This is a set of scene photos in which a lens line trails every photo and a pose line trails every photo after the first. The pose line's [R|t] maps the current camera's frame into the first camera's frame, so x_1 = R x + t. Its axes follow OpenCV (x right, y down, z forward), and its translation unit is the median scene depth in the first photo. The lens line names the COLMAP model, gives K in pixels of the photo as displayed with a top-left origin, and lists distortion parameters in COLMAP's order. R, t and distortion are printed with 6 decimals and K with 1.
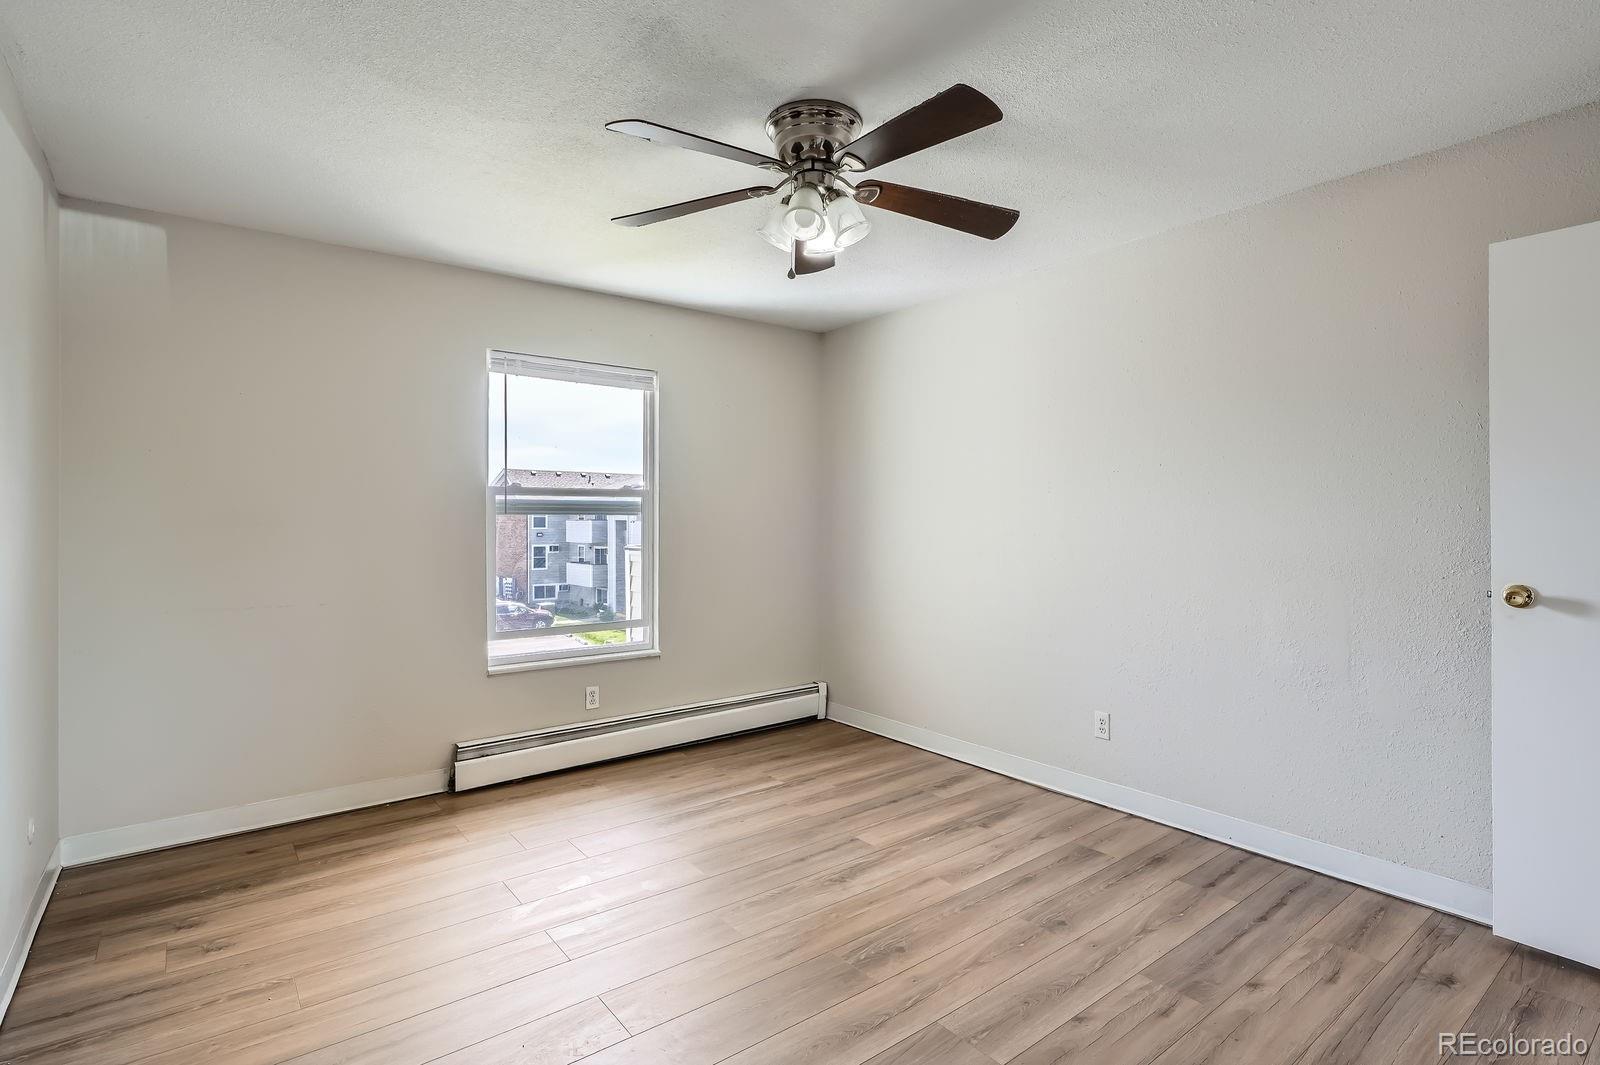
lens RADIAL K [[782.0, 0, 810.6], [0, 782.0, 527.0], [0, 0, 1]] dist [-0.002201, 0.001298]
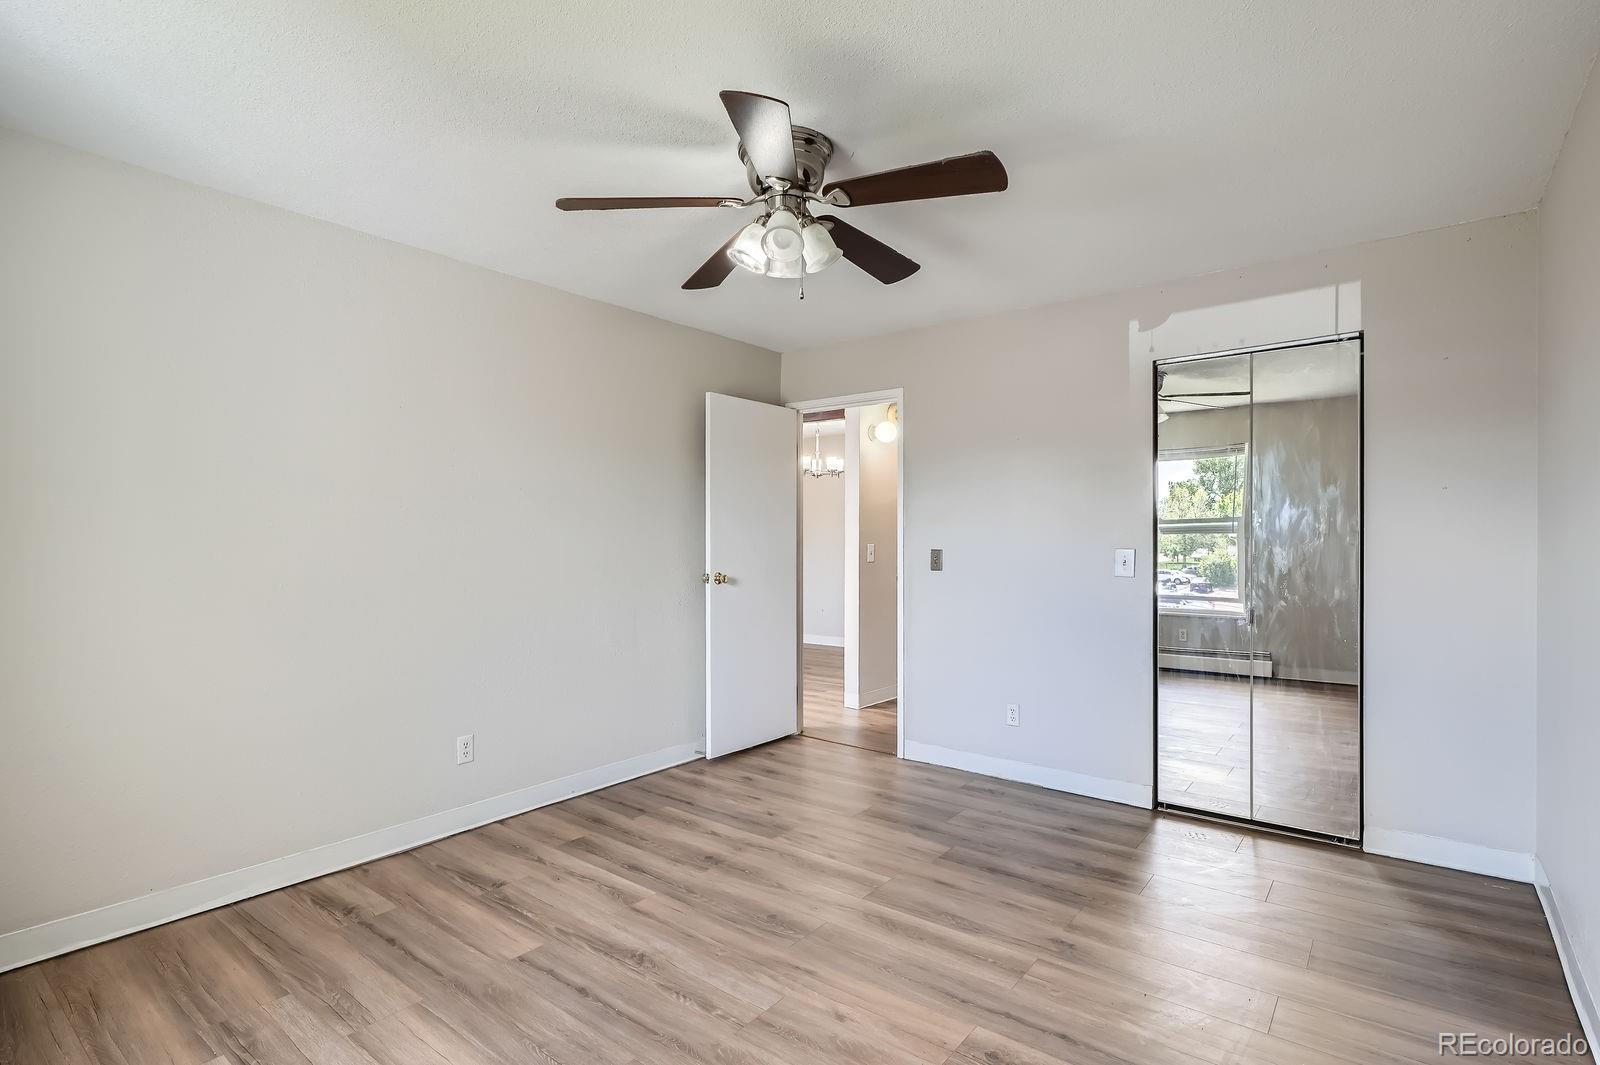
lens RADIAL K [[782.0, 0, 796.7], [0, 782.0, 525.5], [0, 0, 1]] dist [-0.002201, 0.001298]
pose [[-0.247198, 0.019802, 0.968763, -0.731199], [0.003928, 0.999803, -0.019435, -0.004652], [-0.968957, -0.000999, -0.247227, 0.904120]]
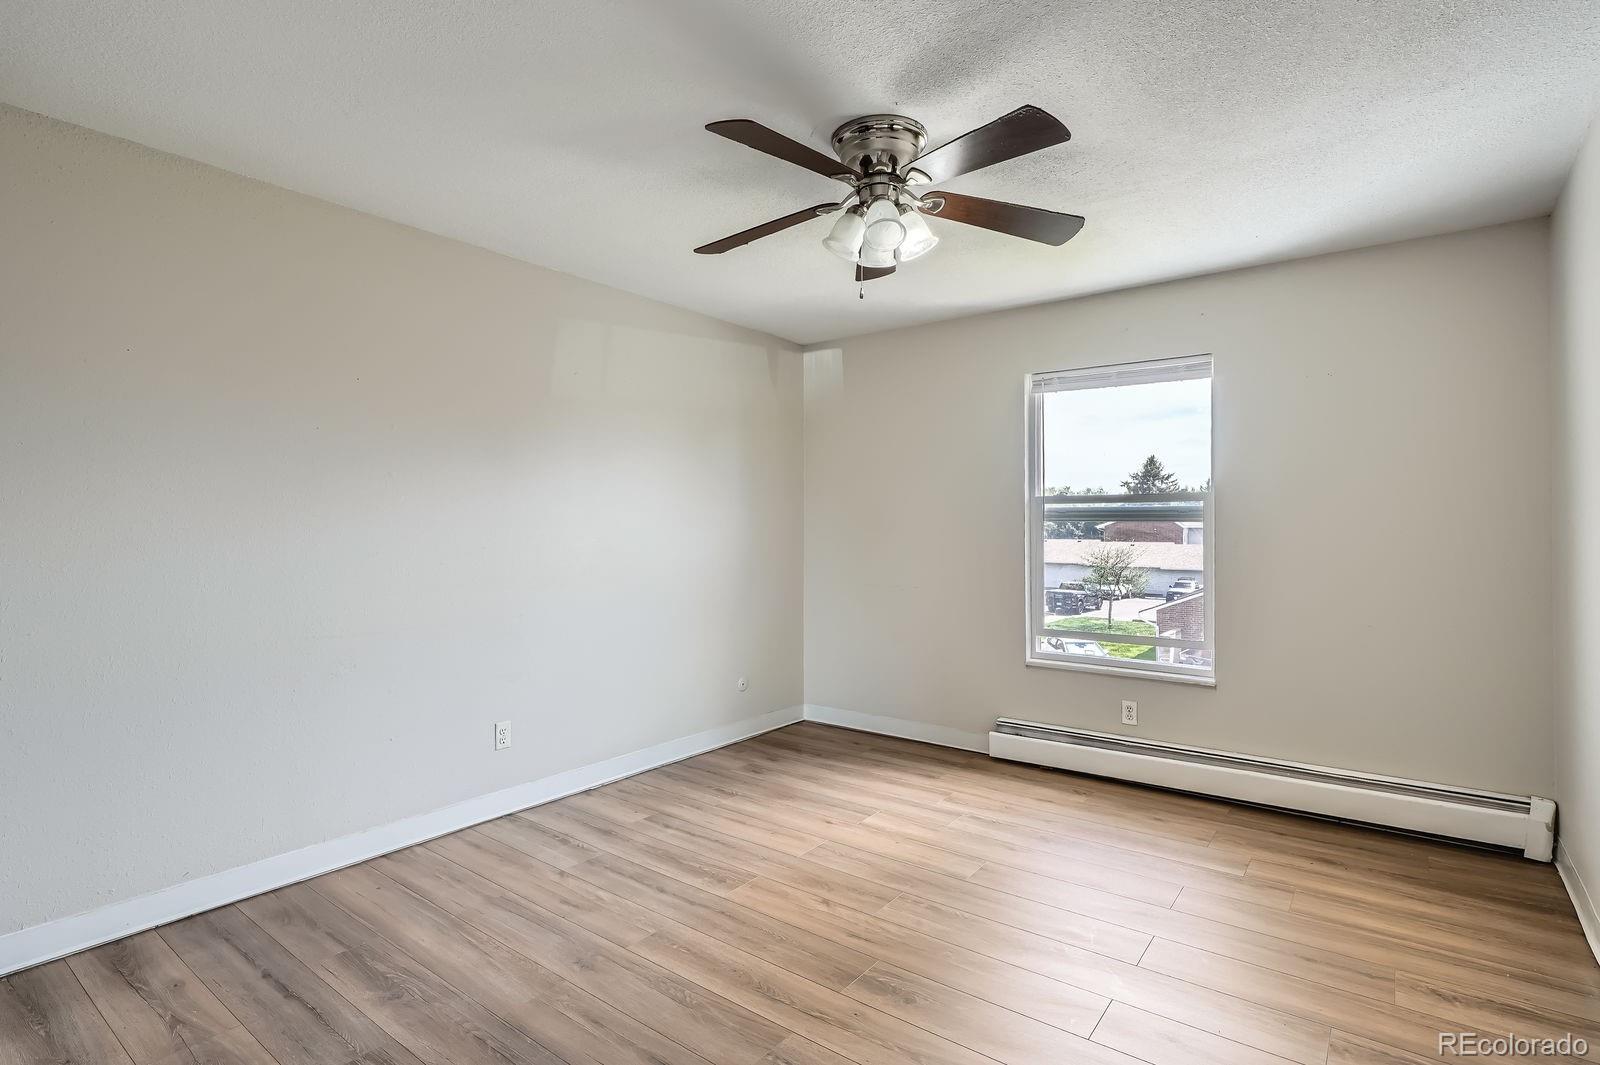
lens RADIAL K [[782.0, 0, 792.5], [0, 782.0, 530.9], [0, 0, 1]] dist [-0.002201, 0.001298]
pose [[0.257129, 0.007793, -0.966346, 0.693079], [-0.009332, 0.999941, 0.005581, -0.007388], [0.966332, 0.007583, 0.257186, 0.456451]]
